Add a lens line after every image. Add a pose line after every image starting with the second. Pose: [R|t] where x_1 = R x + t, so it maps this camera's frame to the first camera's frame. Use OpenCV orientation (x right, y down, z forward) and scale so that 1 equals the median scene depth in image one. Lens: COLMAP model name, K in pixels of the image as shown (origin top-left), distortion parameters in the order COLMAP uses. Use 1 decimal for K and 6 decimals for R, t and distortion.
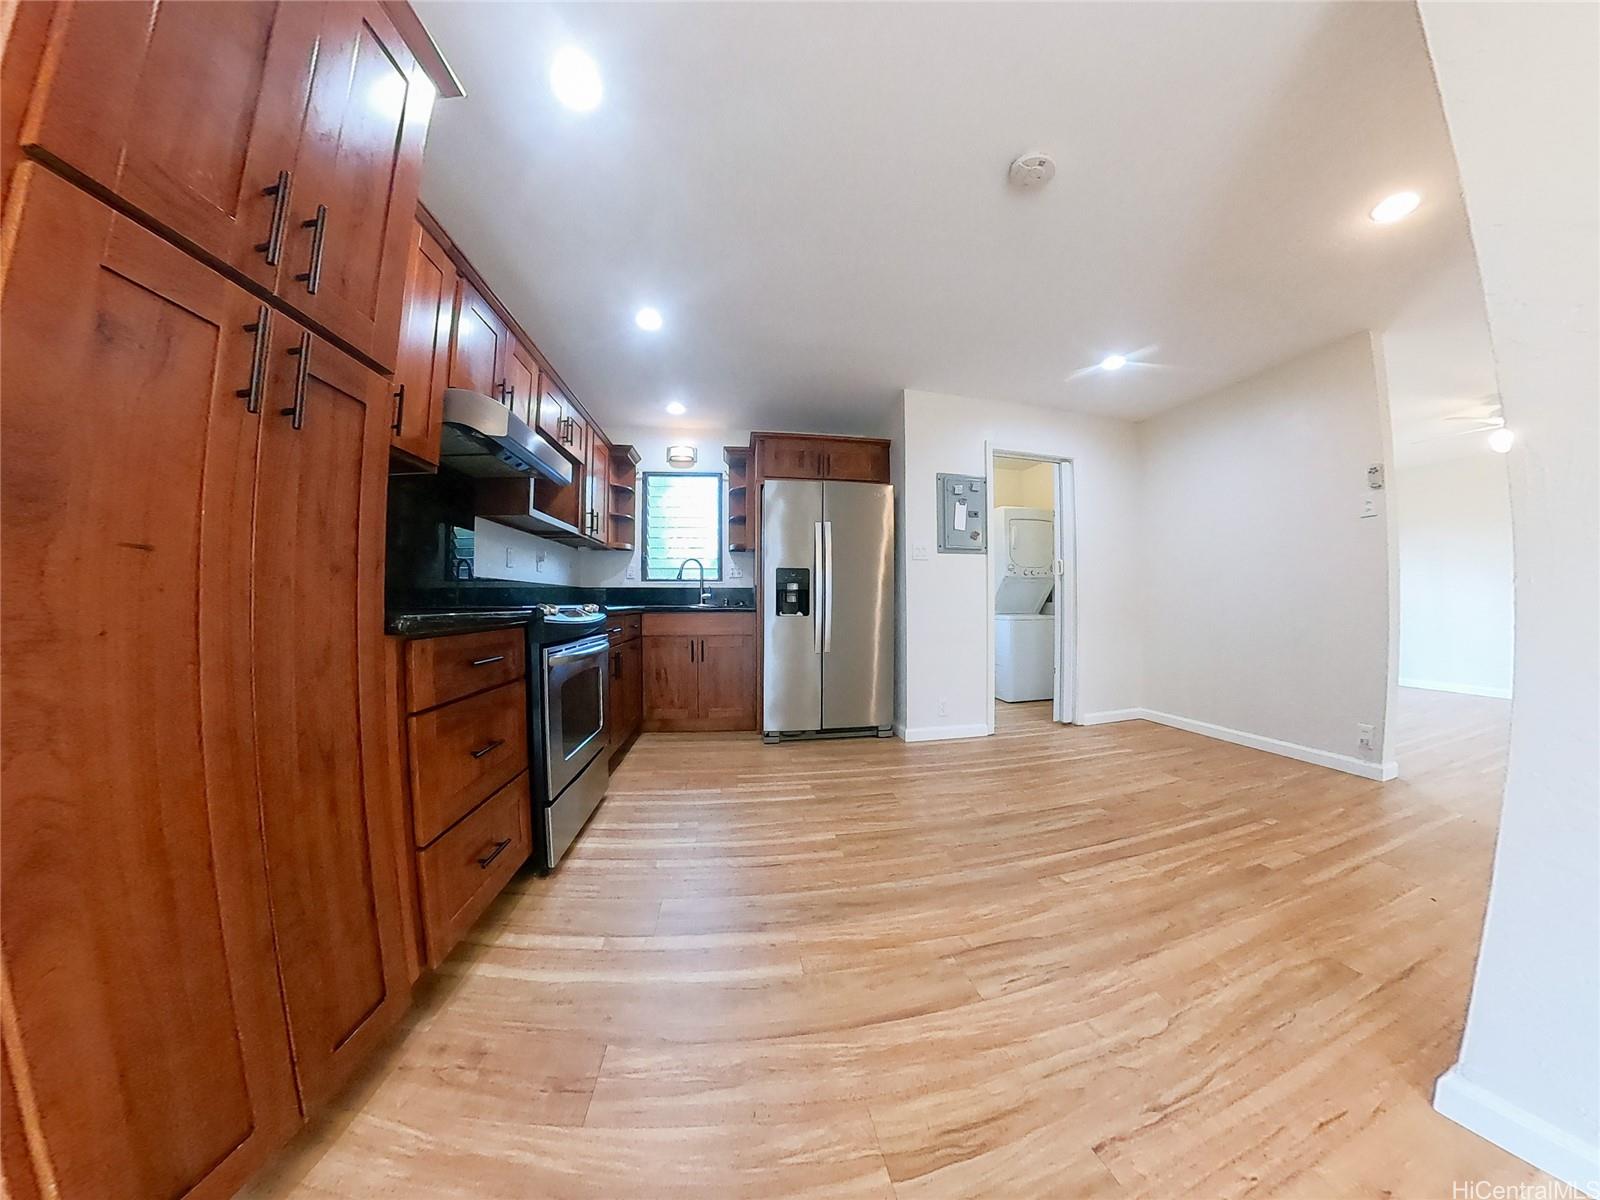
lens RADIAL K [[501.8, 0, 797.4], [0, 501.8, 607.9], [0, 0, 1]] dist [-0.074683, 0.000073]
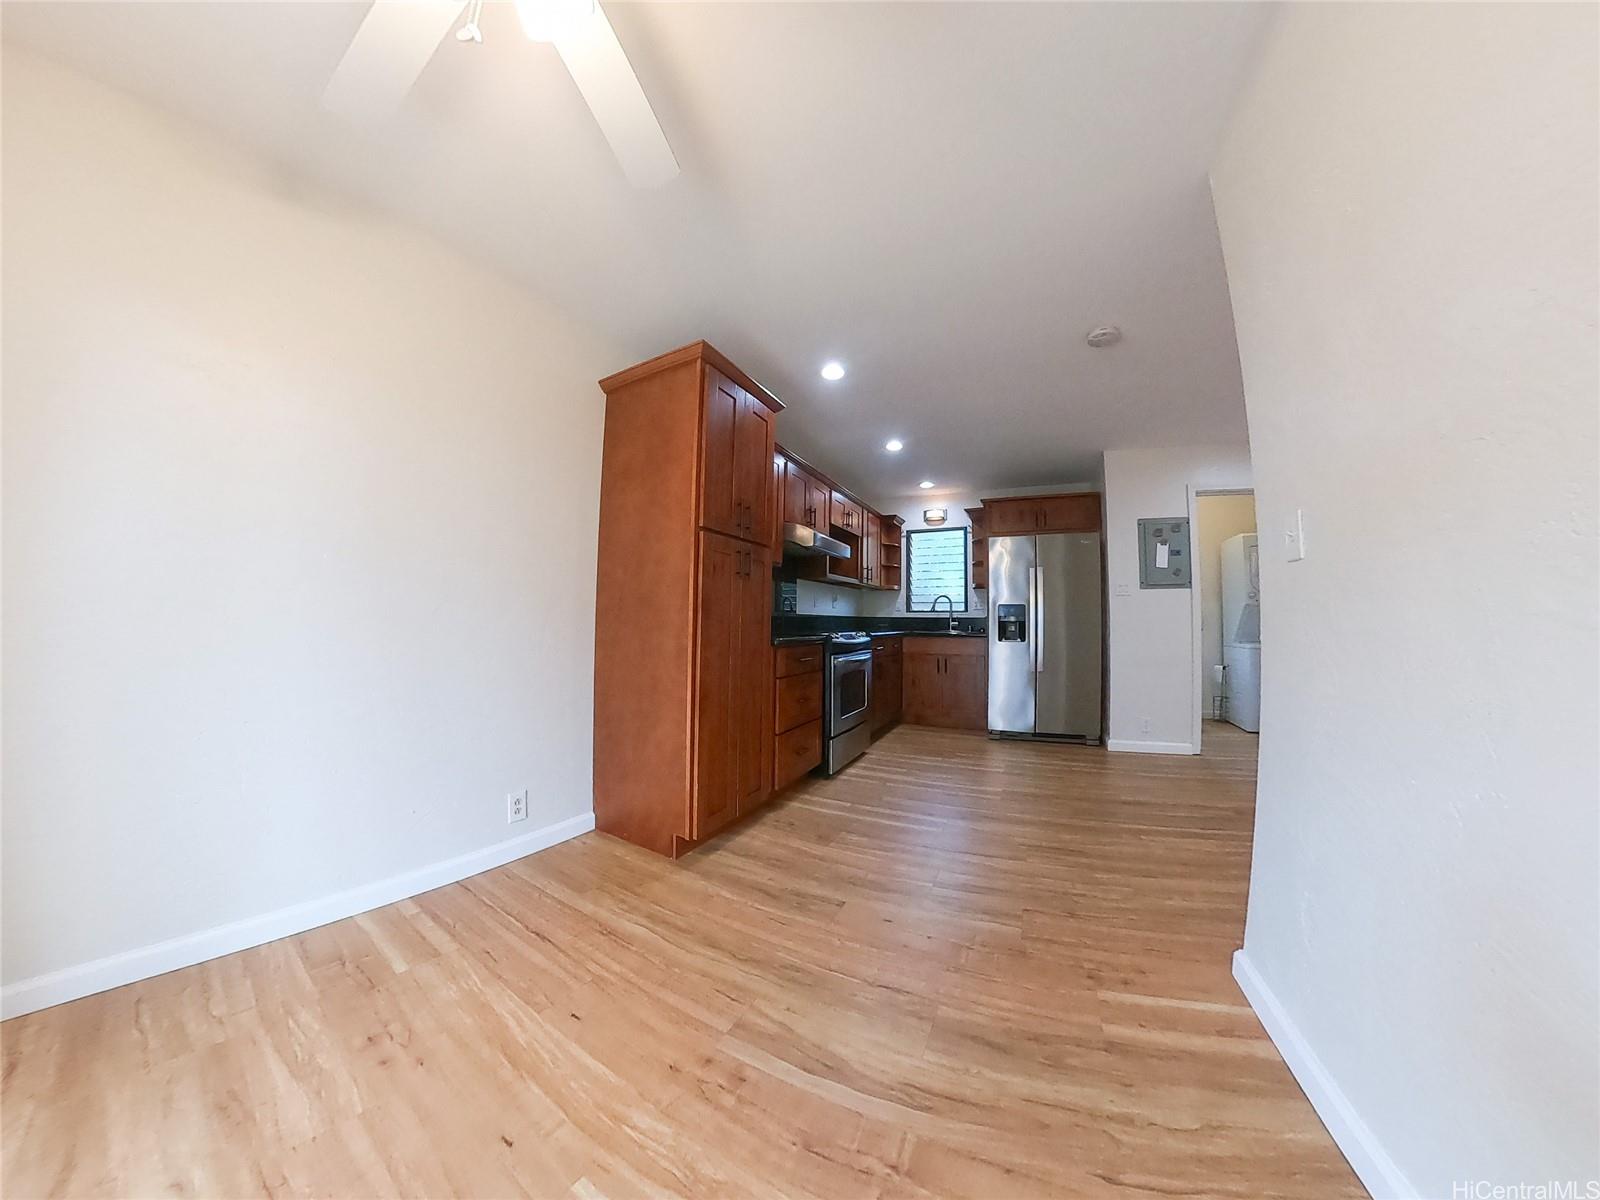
lens RADIAL K [[501.8, 0, 797.4], [0, 501.8, 607.9], [0, 0, 1]] dist [-0.074683, 0.000073]
pose [[0.835993, -0.012724, -0.548592, 0.214797], [-0.010520, 0.999176, -0.039206, -0.012328], [0.548639, 0.038547, 0.835170, -0.338836]]
